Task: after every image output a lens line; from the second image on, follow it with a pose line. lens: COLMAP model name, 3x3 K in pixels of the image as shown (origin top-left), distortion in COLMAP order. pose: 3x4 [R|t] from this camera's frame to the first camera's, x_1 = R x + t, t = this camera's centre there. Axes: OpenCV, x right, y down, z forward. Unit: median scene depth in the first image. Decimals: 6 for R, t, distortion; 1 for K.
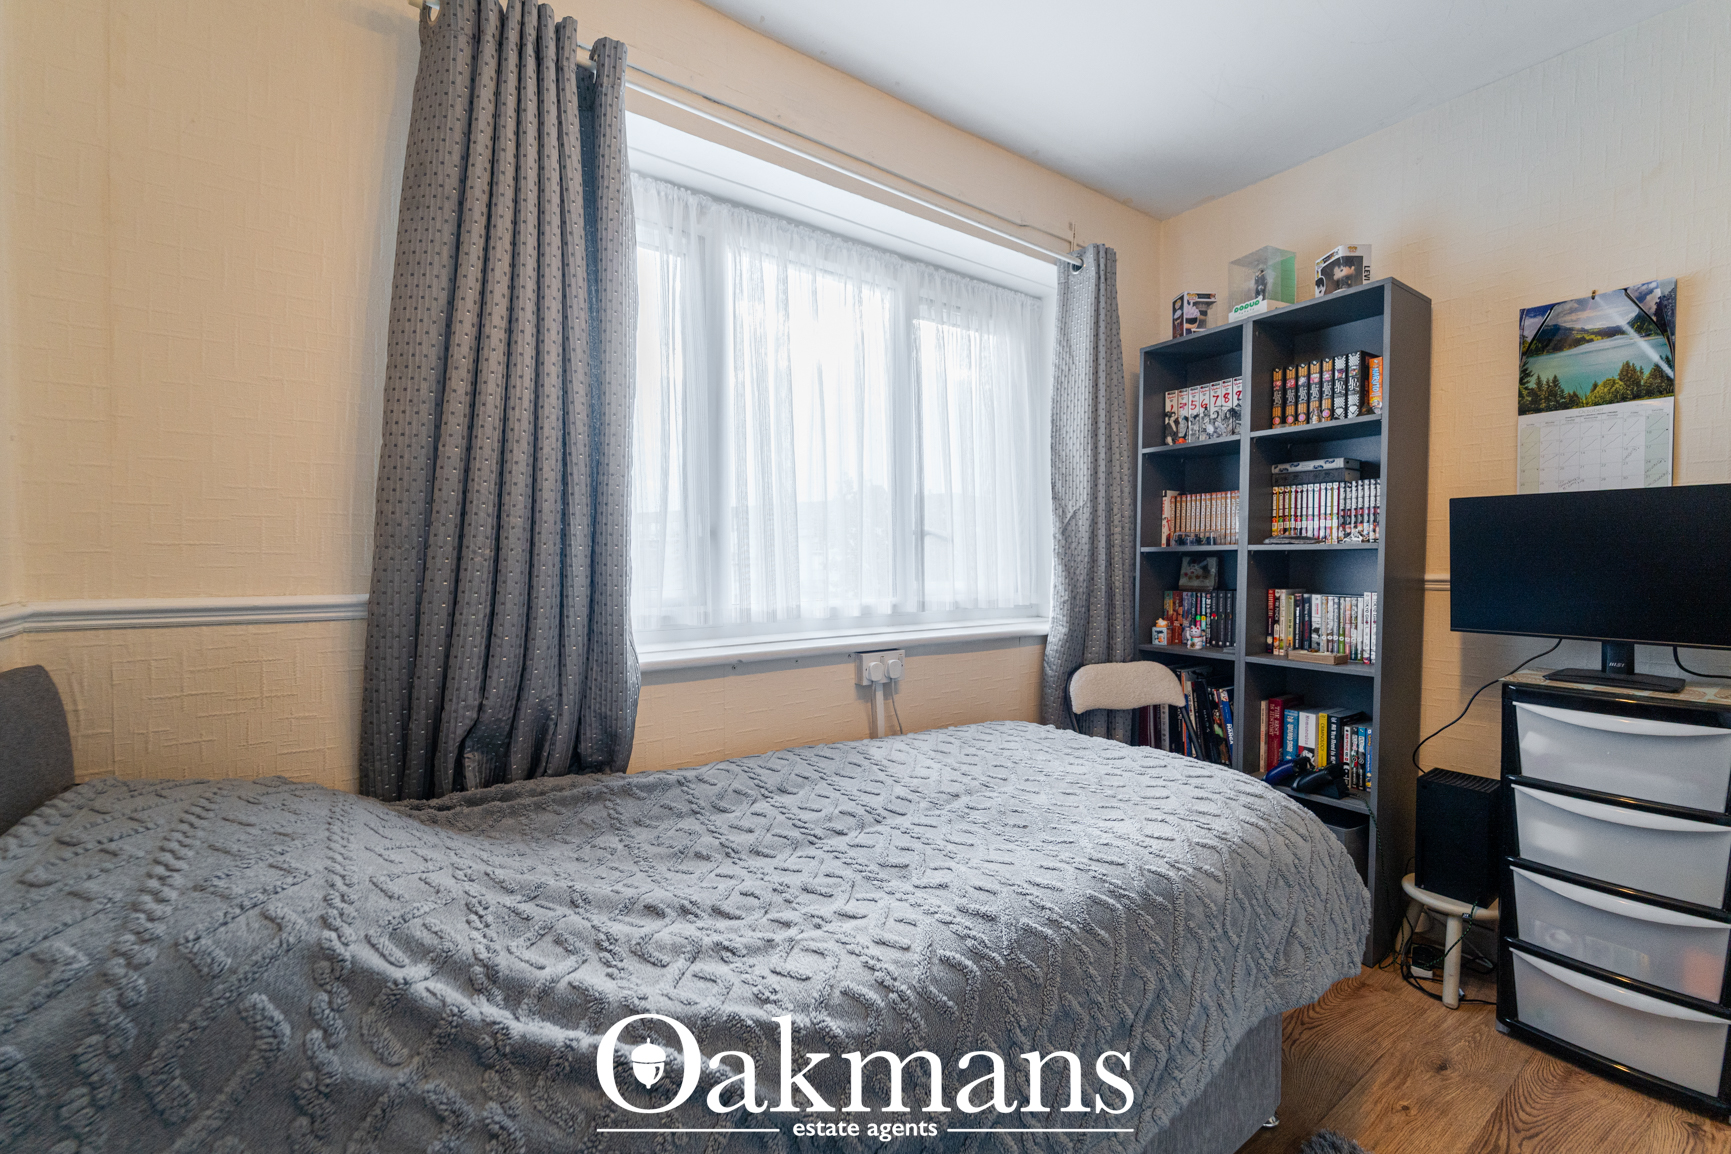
lens RADIAL K [[698.9, 0, 870.0], [0, 698.9, 572.2], [0, 0, 1]] dist [-0.001118, -0.000227]
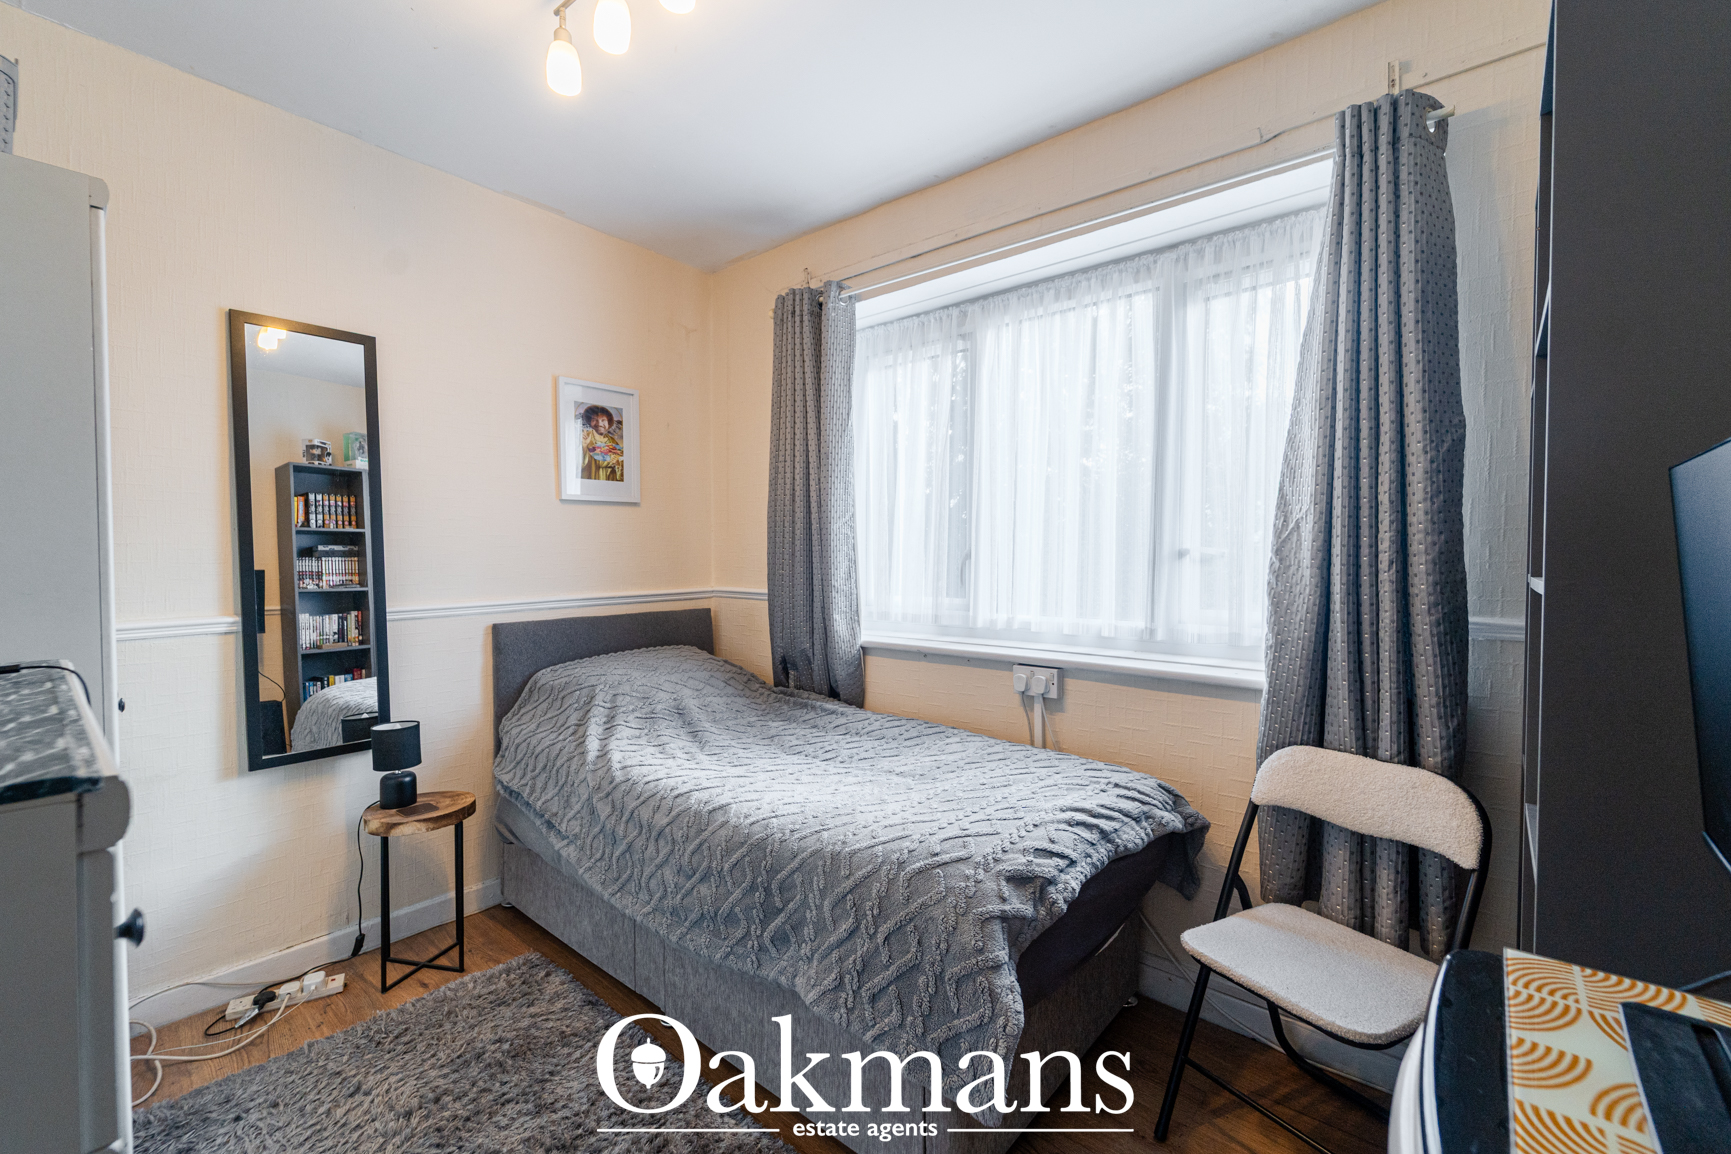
lens RADIAL K [[698.9, 0, 870.0], [0, 698.9, 572.2], [0, 0, 1]] dist [-0.001118, -0.000227]
pose [[0.262129, 0.021935, -0.964784, 0.975093], [-0.021752, 0.999622, 0.016817, -0.043646], [0.964788, 0.016578, 0.262507, 0.465725]]
